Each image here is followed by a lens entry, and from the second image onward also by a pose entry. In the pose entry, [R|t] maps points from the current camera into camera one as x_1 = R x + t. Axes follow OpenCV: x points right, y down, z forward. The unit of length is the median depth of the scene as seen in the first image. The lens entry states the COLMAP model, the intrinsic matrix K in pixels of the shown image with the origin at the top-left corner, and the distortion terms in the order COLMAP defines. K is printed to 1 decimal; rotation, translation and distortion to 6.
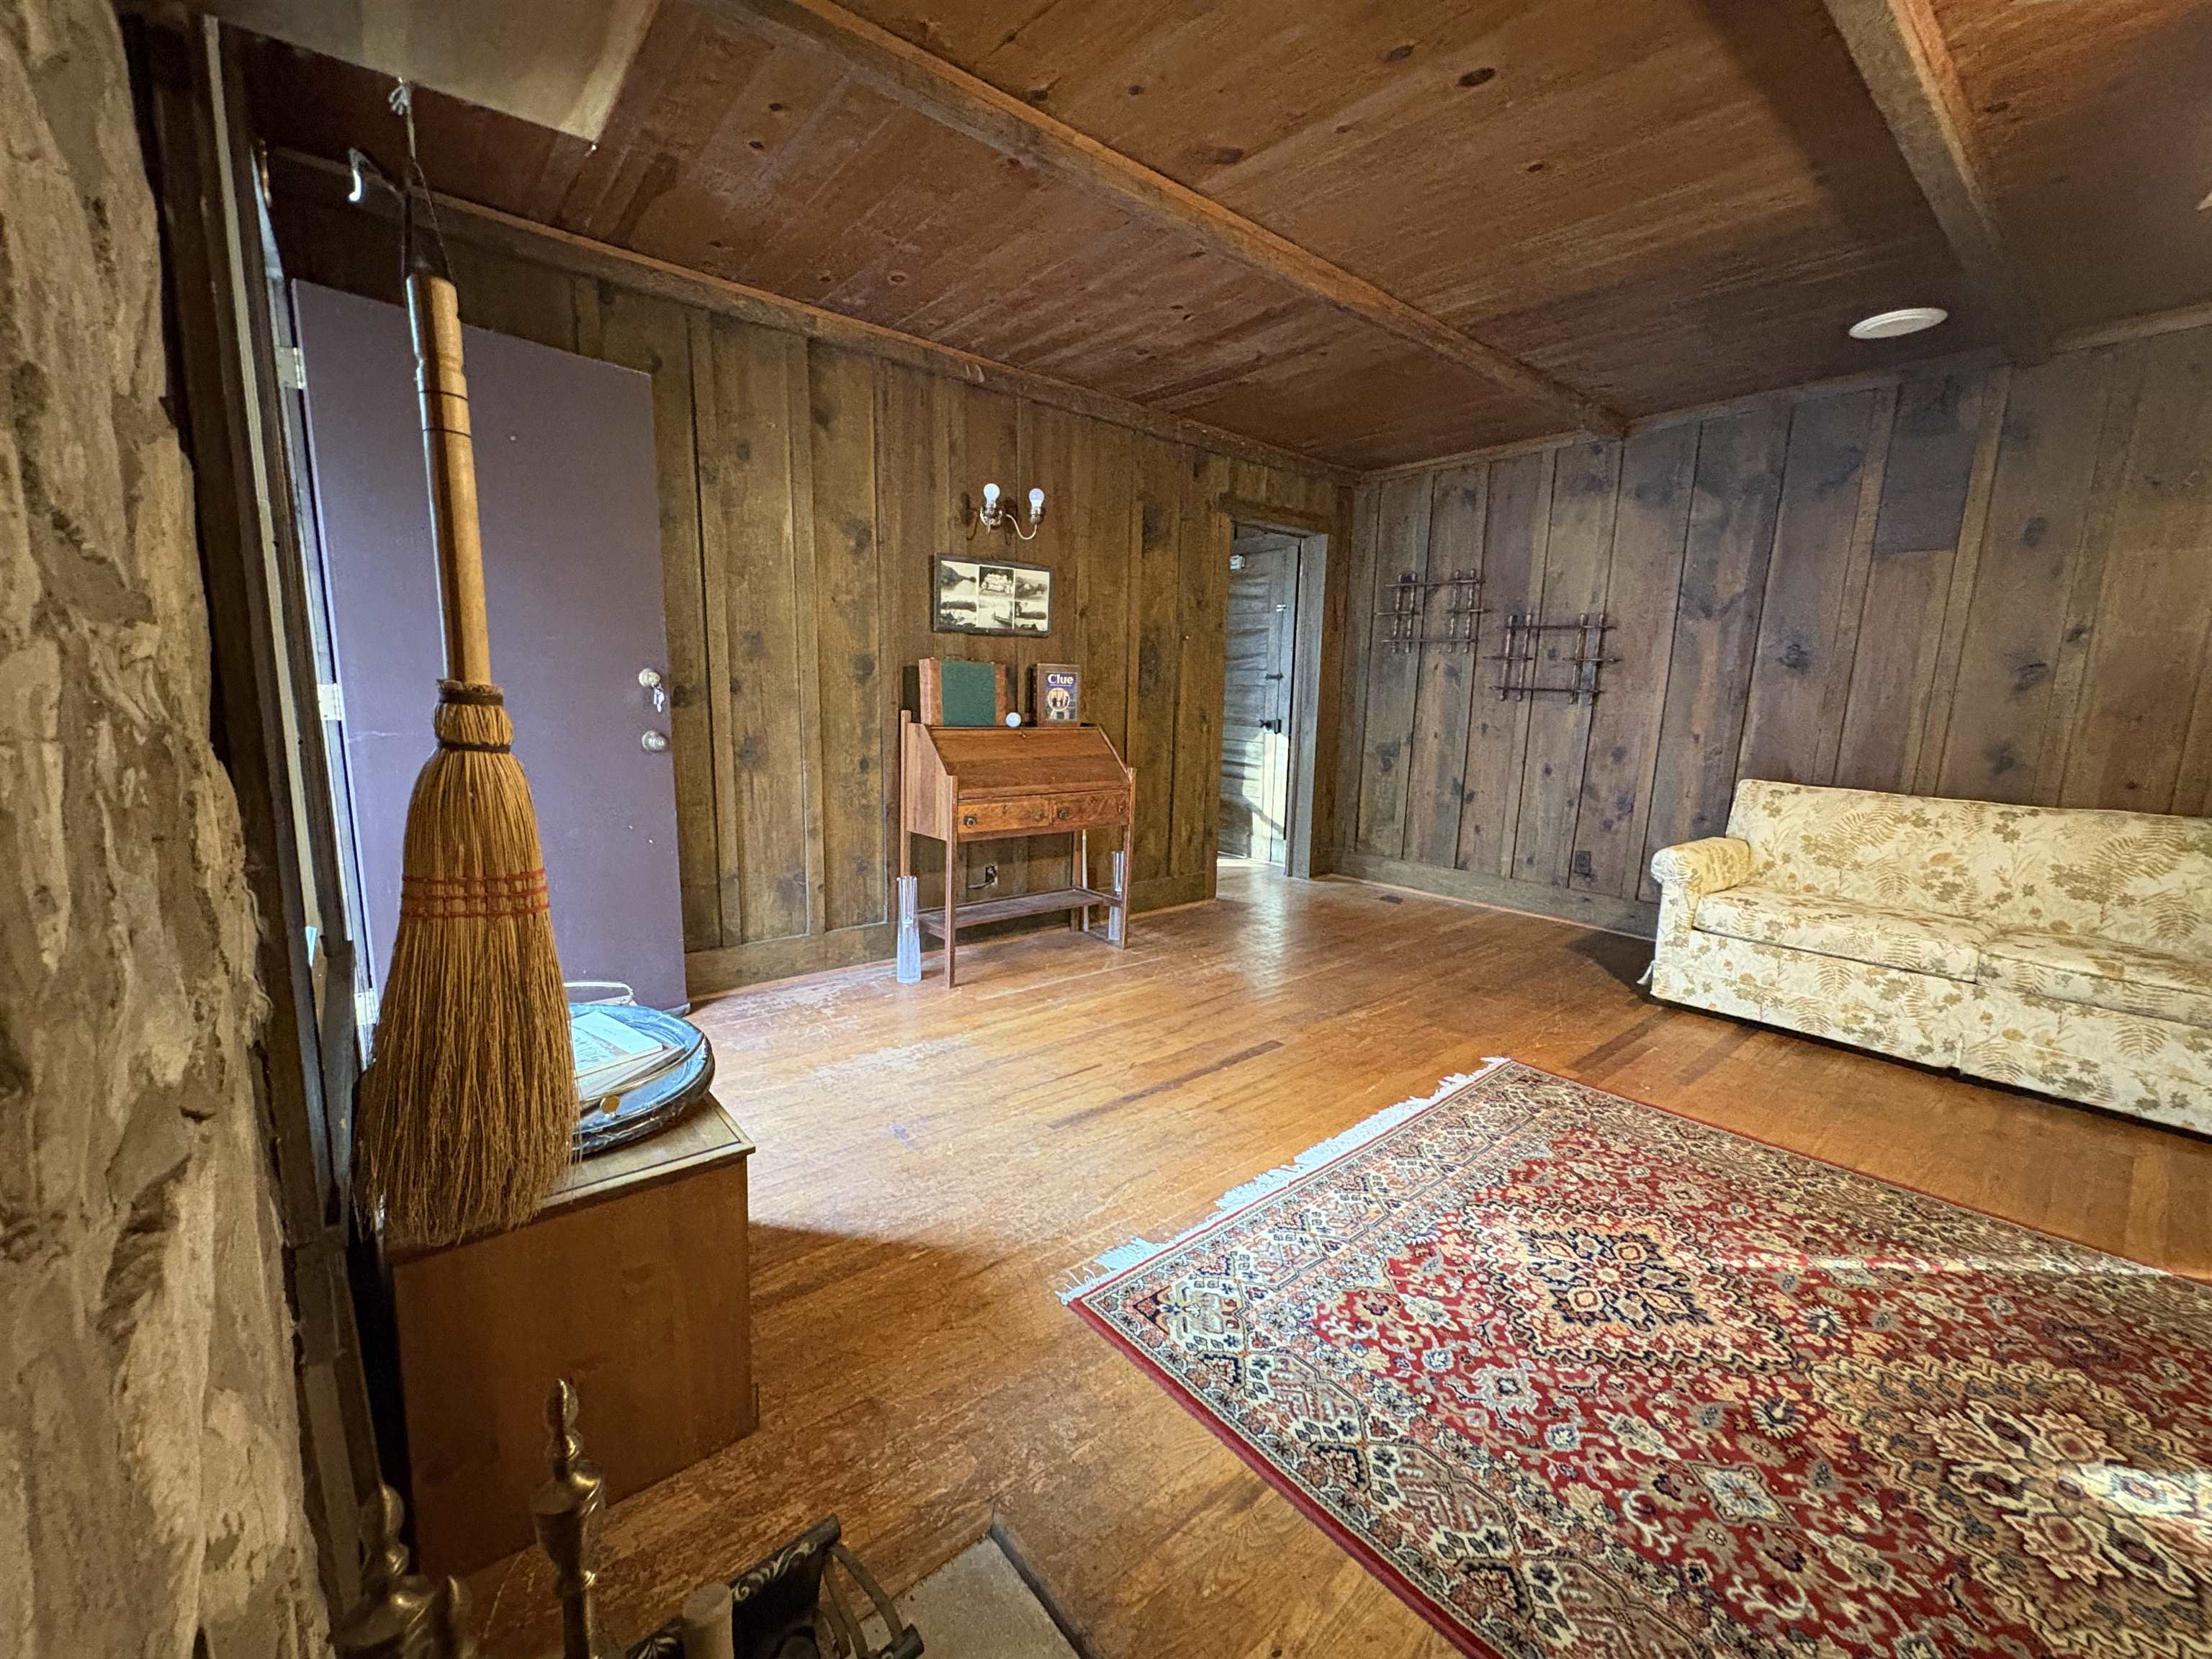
lens RADIAL K [[881.8, 0, 1105.1], [0, 881.8, 829.6], [0, 0, 1]] dist [-0.000429, 0.000518]
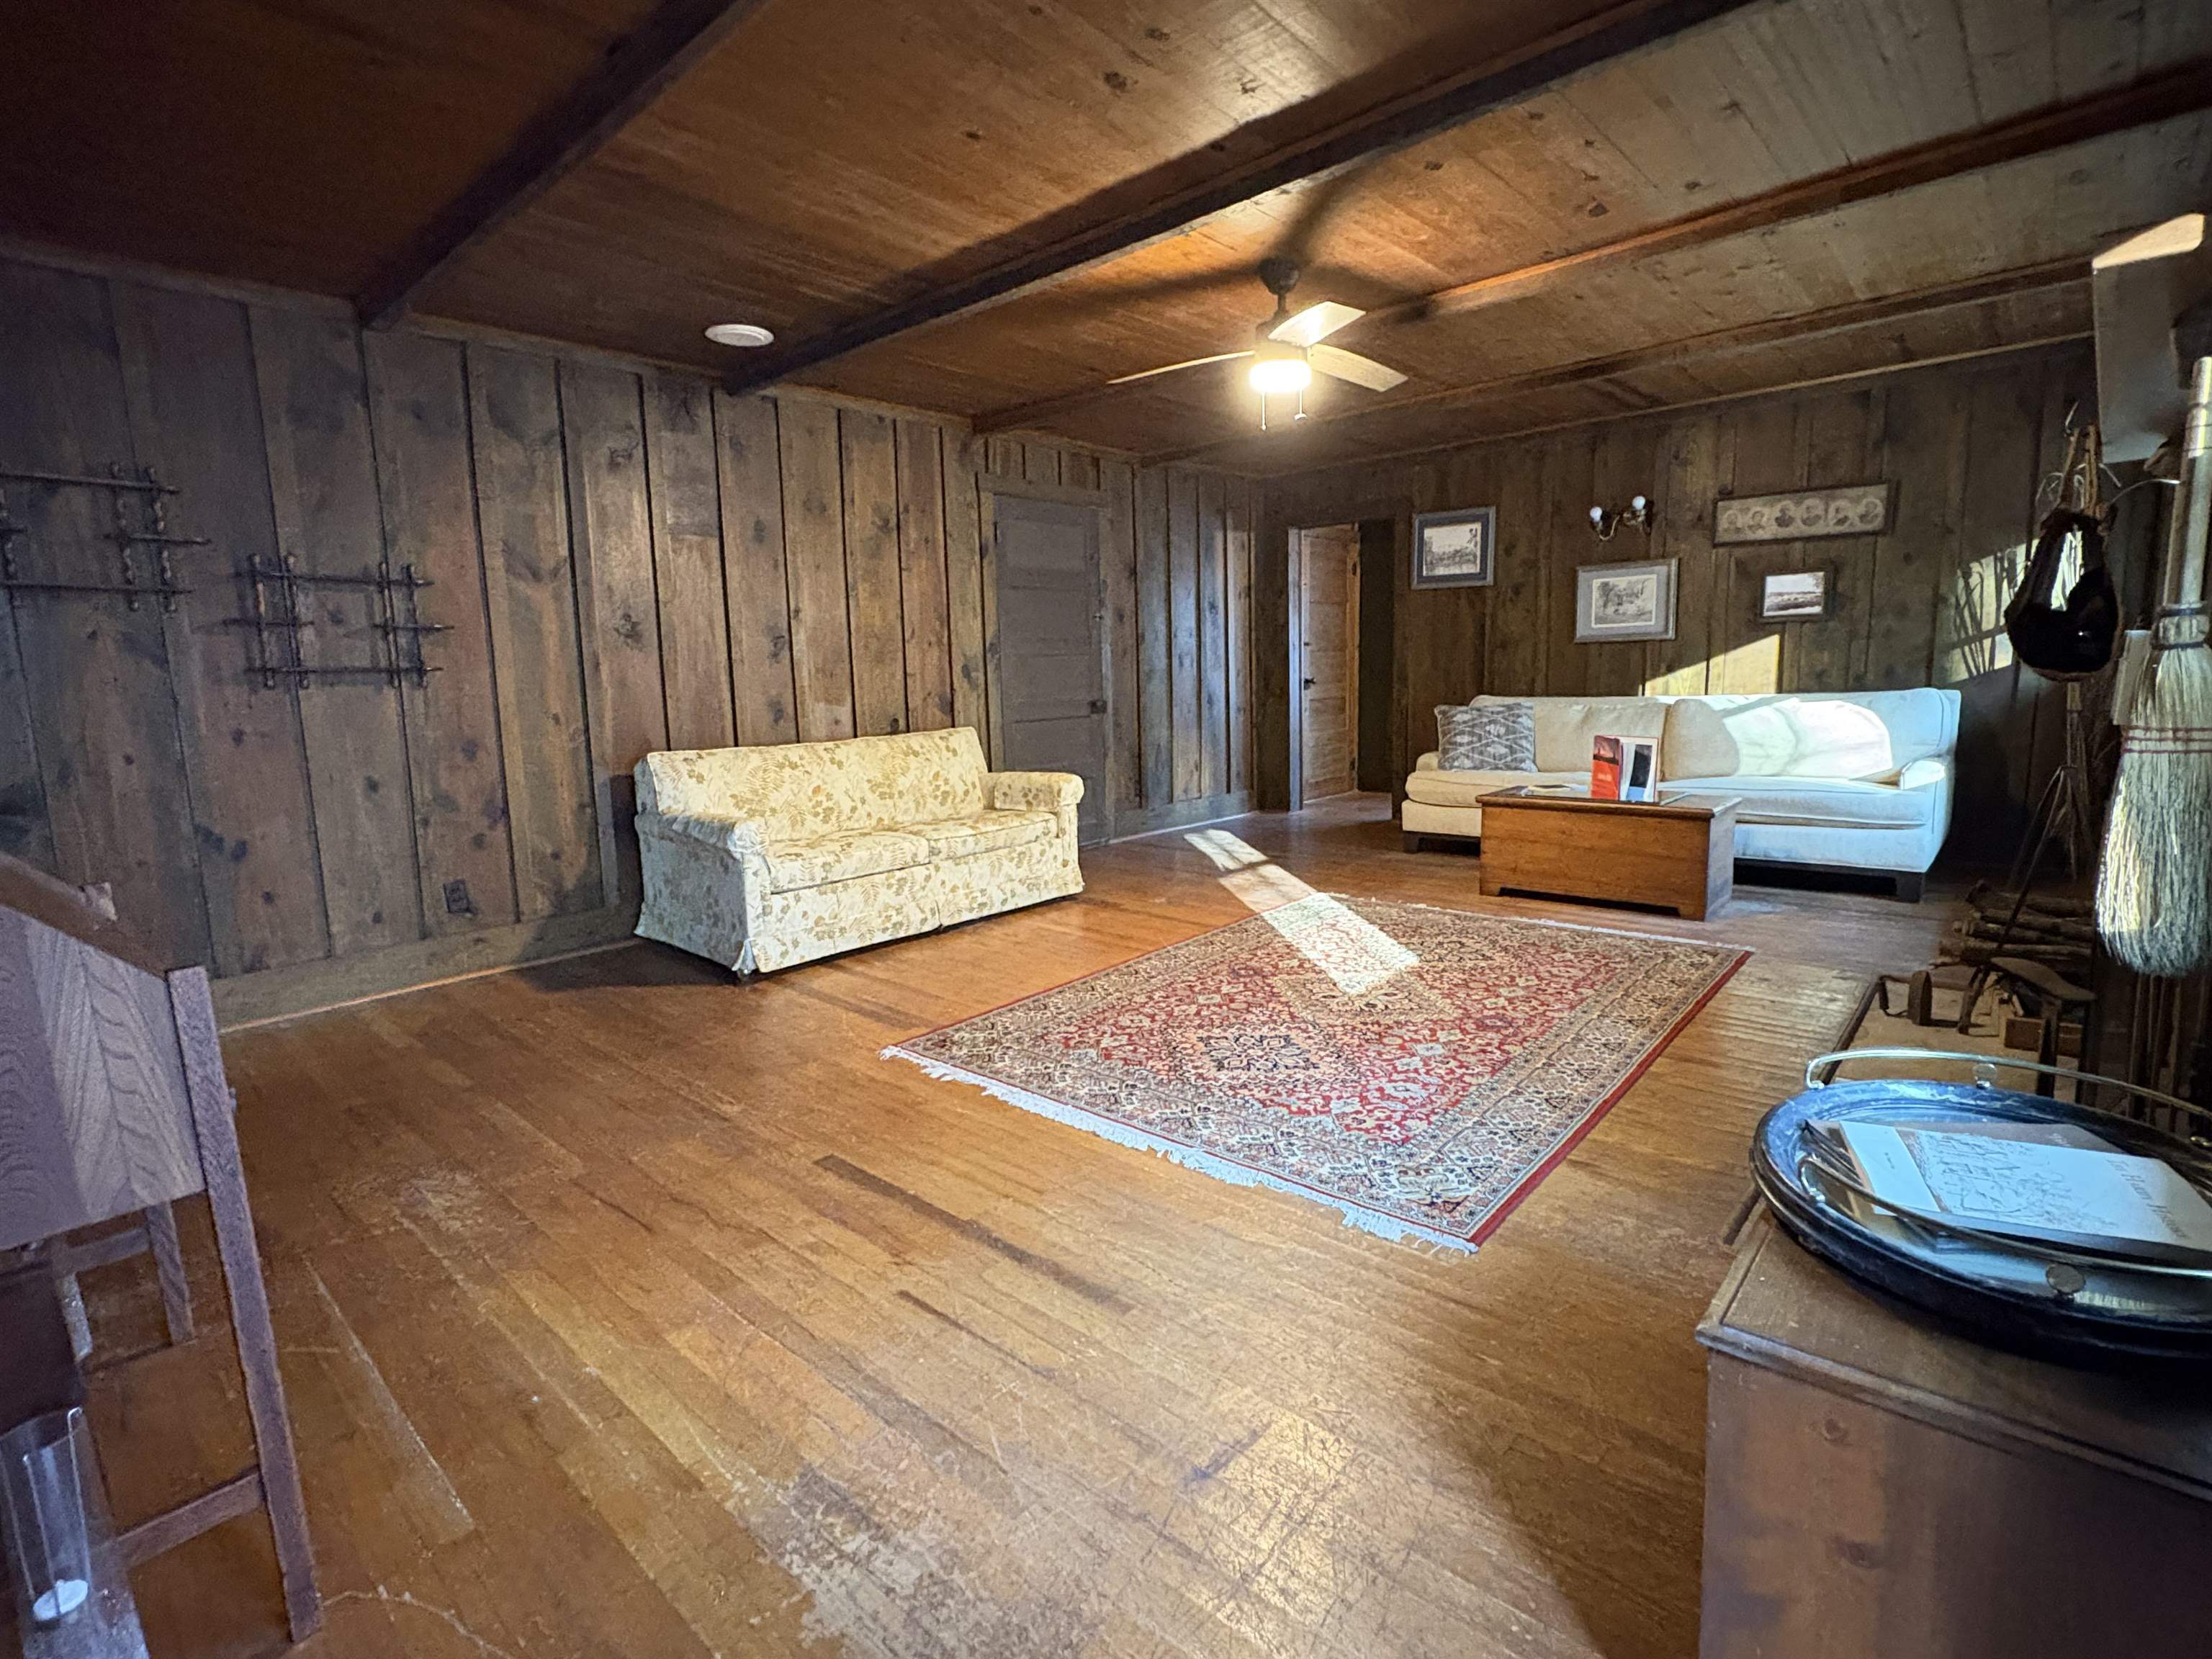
lens RADIAL K [[1061.4, 0, 1103.4], [0, 1061.4, 831.8], [0, 0, 1]] dist [0.000128, 0.001842]
pose [[-0.135232, -0.167379, 0.976574, -0.552565], [0.186632, 0.963682, 0.191014, -0.115776], [-0.973078, 0.208091, -0.099082, 0.729283]]
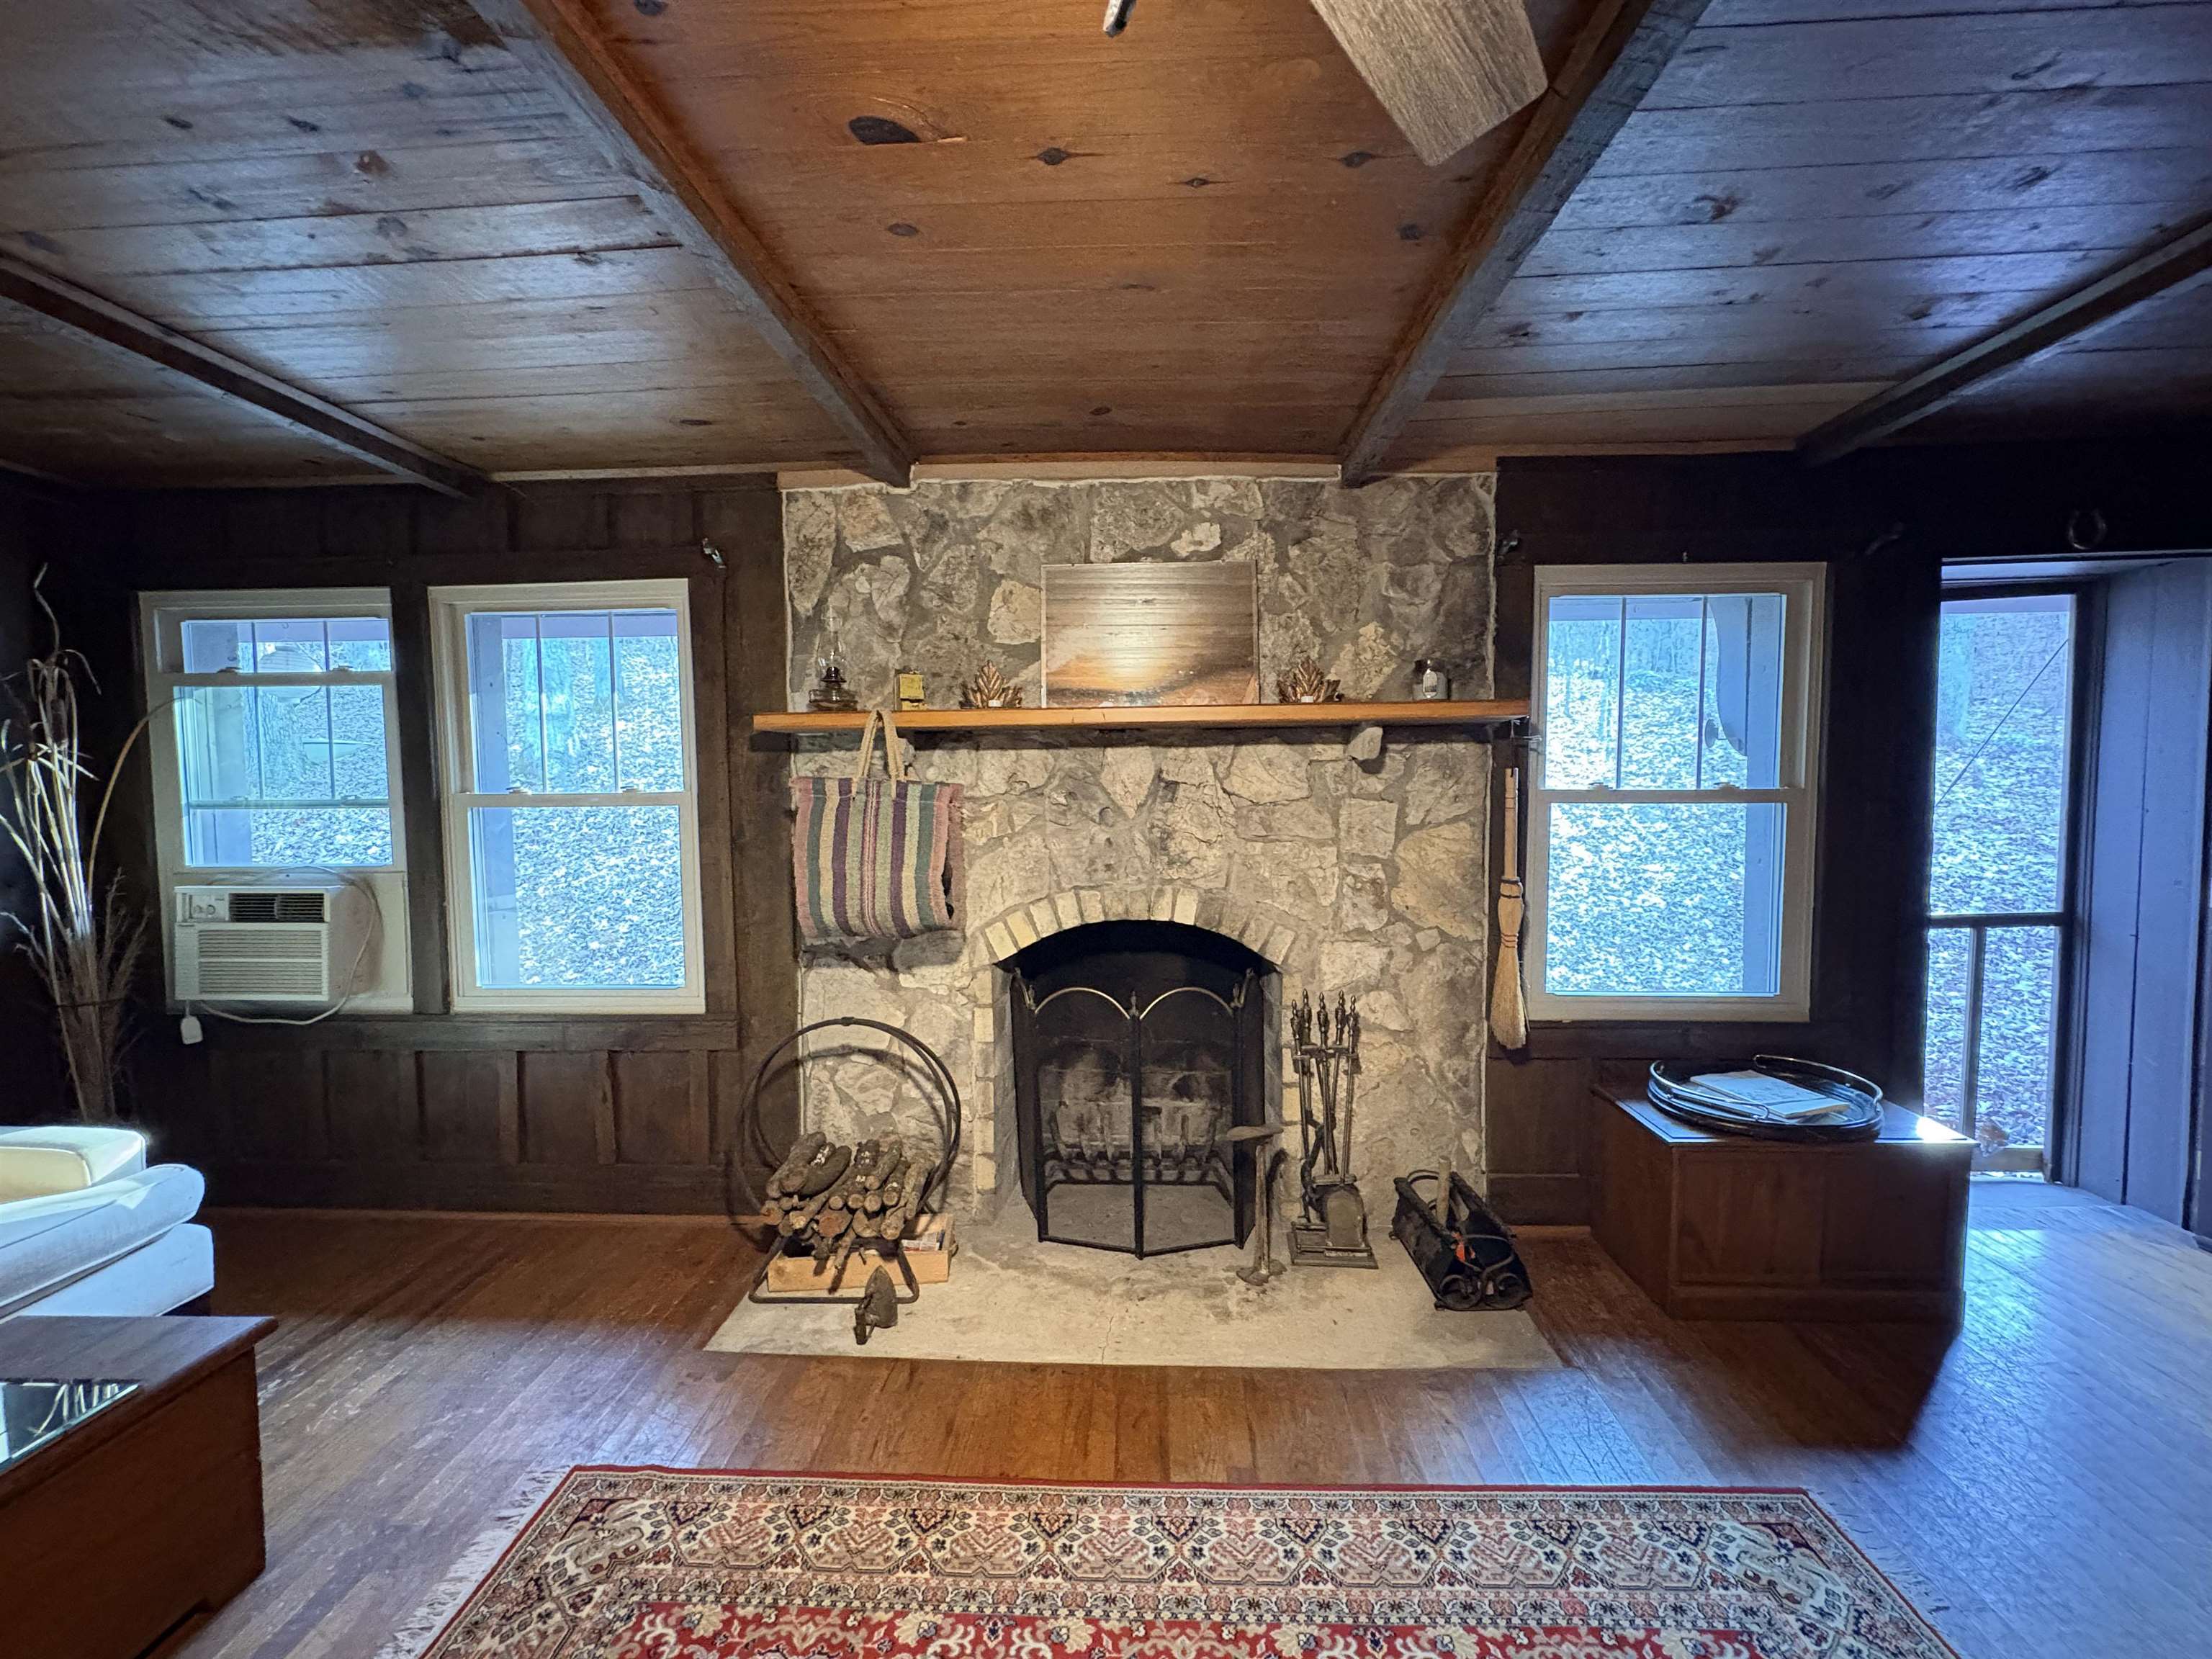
lens RADIAL K [[881.8, 0, 1106.5], [0, 881.8, 828.2], [0, 0, 1]] dist [-0.000429, 0.000518]
pose [[-0.676100, 0.021468, -0.736497, 0.655229], [-0.122660, 0.982348, 0.141235, -0.147980], [0.726529, 0.185828, -0.661532, 0.481364]]
